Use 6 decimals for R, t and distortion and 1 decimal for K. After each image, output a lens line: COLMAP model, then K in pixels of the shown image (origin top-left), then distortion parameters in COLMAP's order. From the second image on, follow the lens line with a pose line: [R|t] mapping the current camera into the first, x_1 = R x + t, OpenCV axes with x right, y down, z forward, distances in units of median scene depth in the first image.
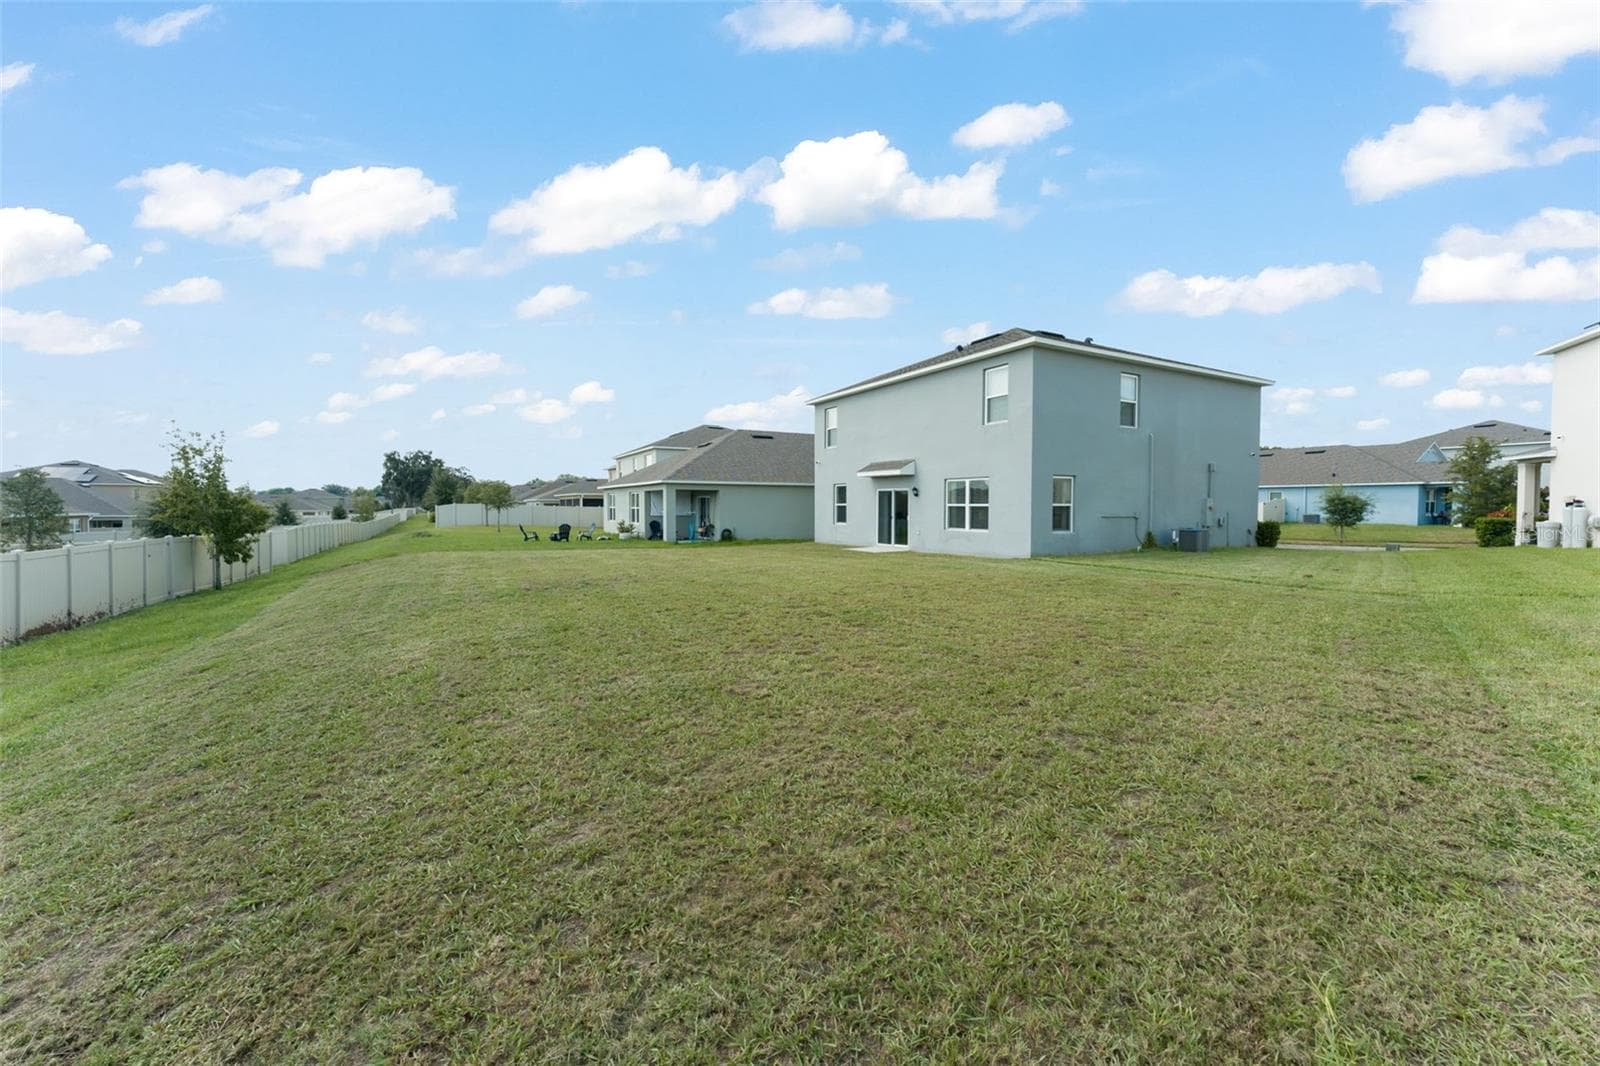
lens RADIAL K [[625.1, 0, 804.6], [0, 625.1, 513.1], [0, 0, 1]] dist [0.000536, -0.000054]
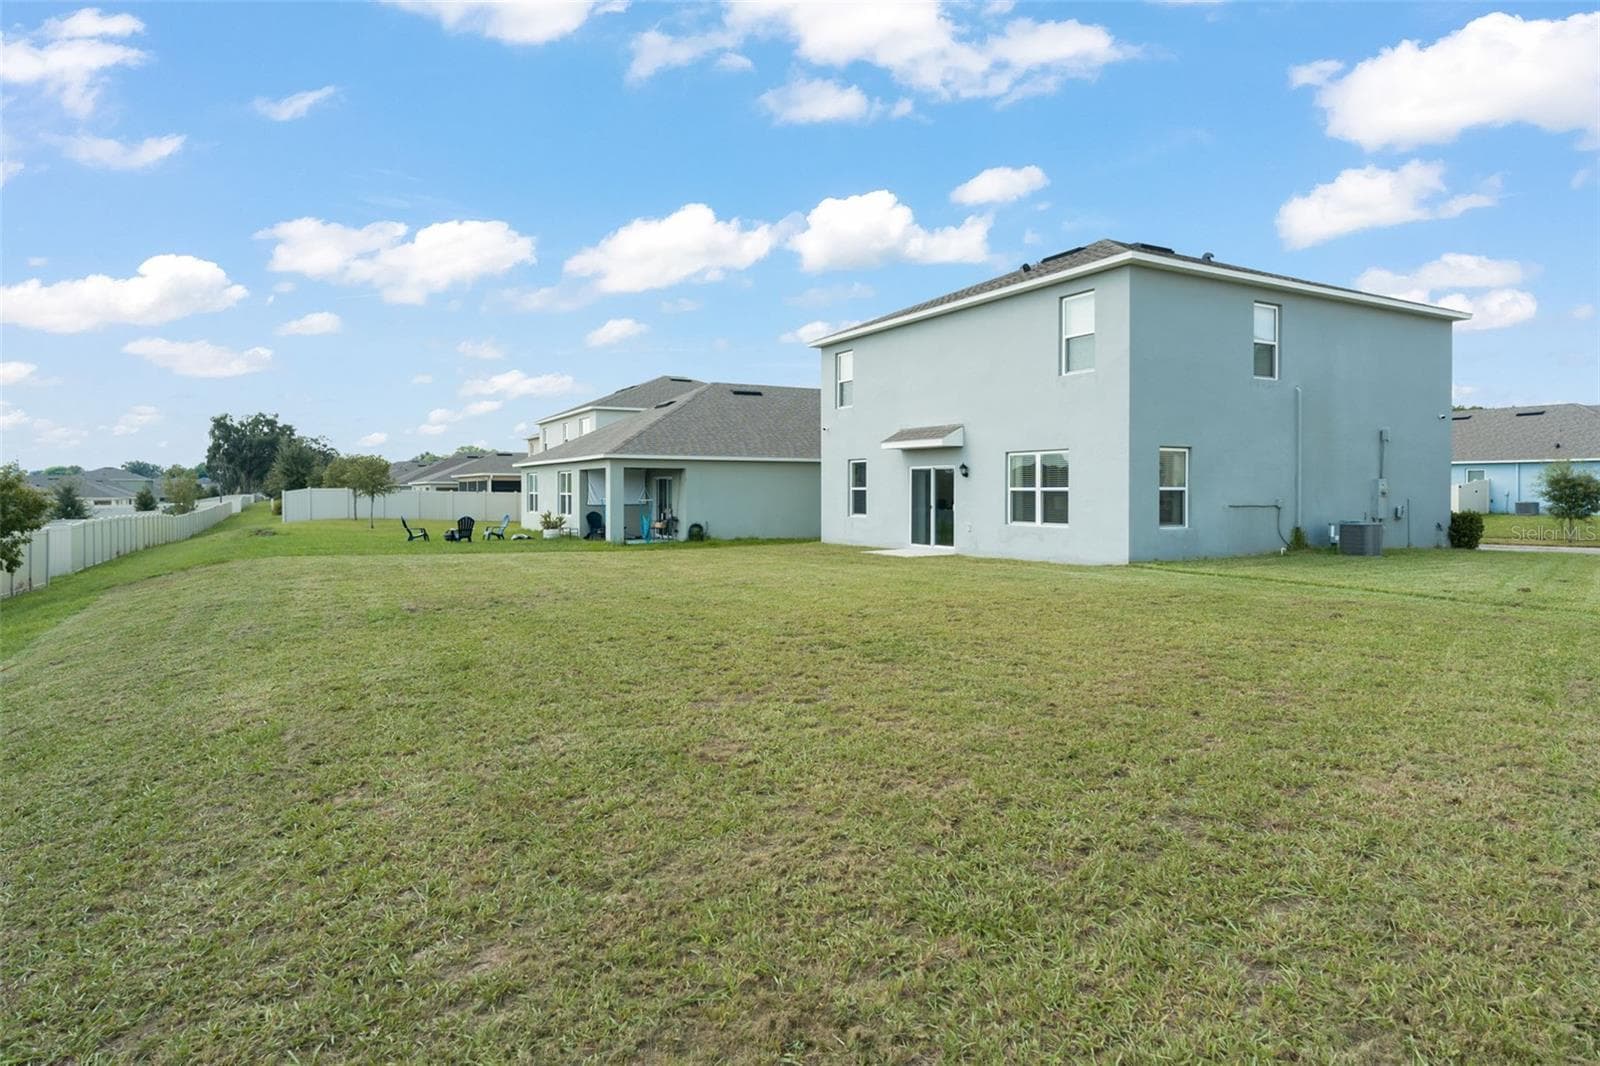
lens RADIAL K [[901.3, 0, 804.0], [0, 901.3, 480.9], [0, 0, 1]] dist [0.000183, 0.000528]
pose [[0.999997, -0.001254, -0.002125, -0.041102], [0.001206, 0.999757, -0.022004, -0.015789], [0.002152, 0.022001, 0.999756, -0.715387]]
